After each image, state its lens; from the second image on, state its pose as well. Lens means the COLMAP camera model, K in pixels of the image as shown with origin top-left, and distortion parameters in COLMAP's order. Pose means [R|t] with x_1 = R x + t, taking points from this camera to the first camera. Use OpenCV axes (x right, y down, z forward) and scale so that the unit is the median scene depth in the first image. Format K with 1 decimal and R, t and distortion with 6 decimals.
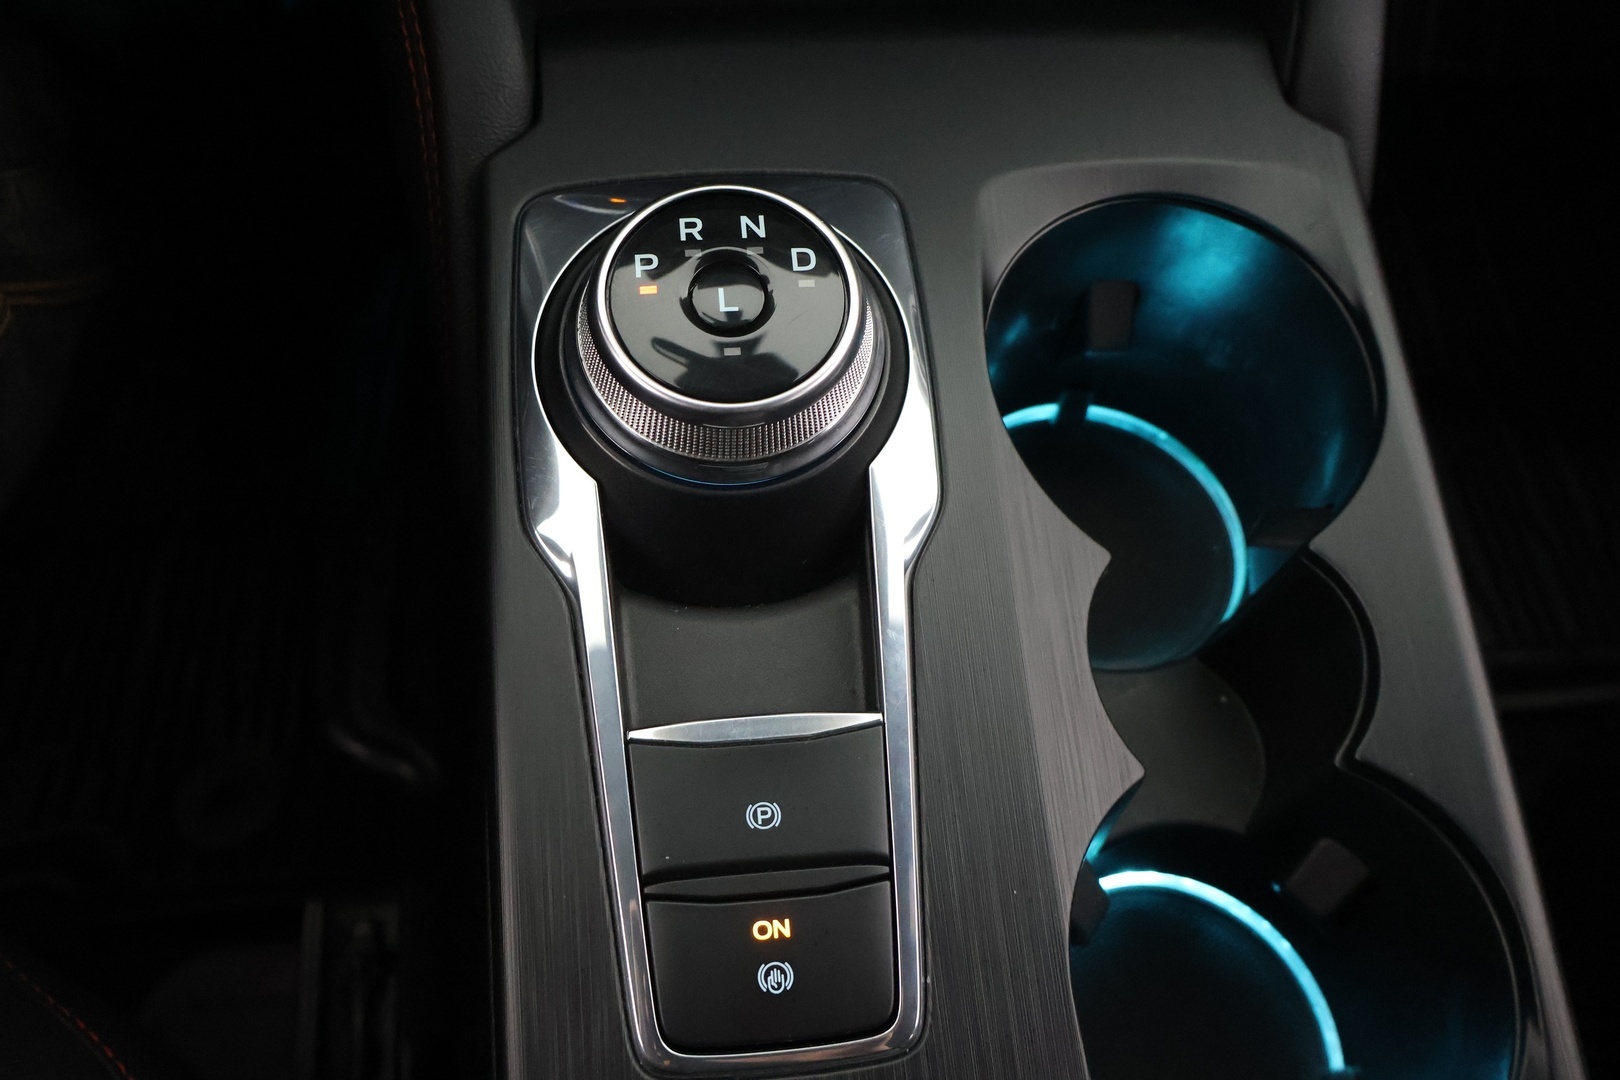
lens RADIAL K [[1355.4, 0, 790.0], [0, 1355.4, 540.1], [0, 0, 1]] dist [-0.002503, -0.003676]
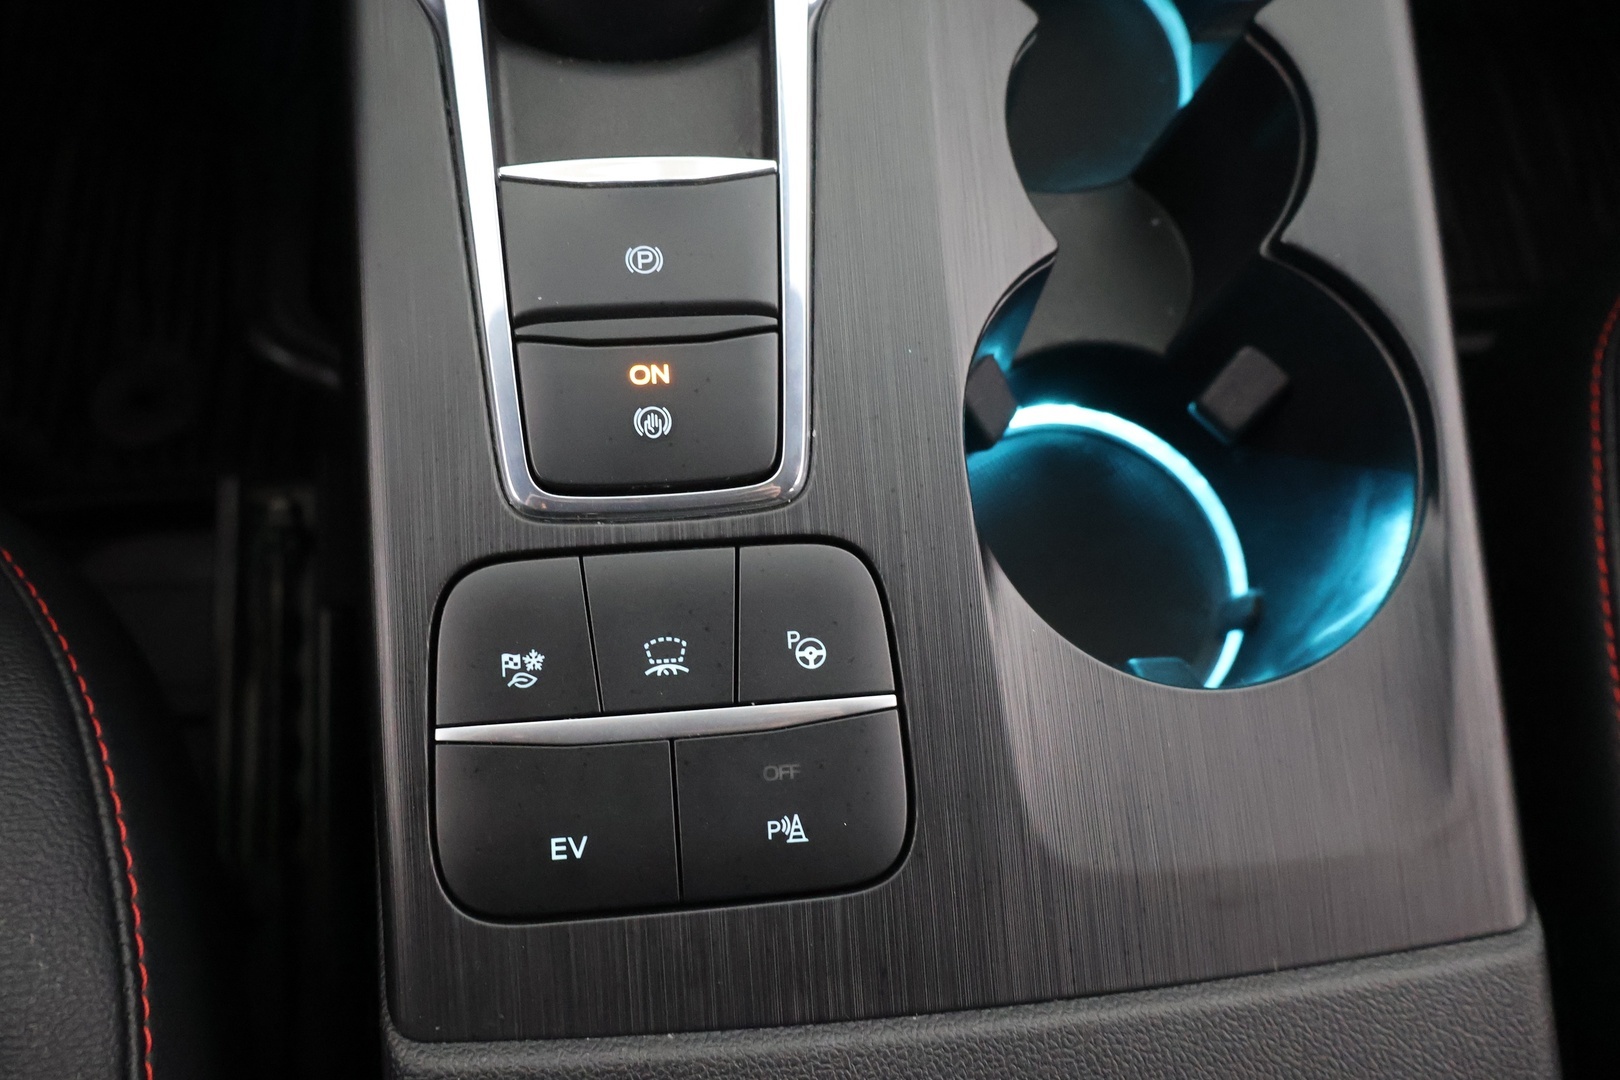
lens RADIAL K [[1357.8, 0, 810.0], [0, 1357.8, 540.0], [0, 0, 1]] dist [0.004824, 0.005511]
pose [[0.999484, 0.019224, 0.025738, 0.074480], [-0.023477, 0.983981, 0.176723, 0.224730], [-0.021928, -0.177236, 0.983924, 0.039512]]
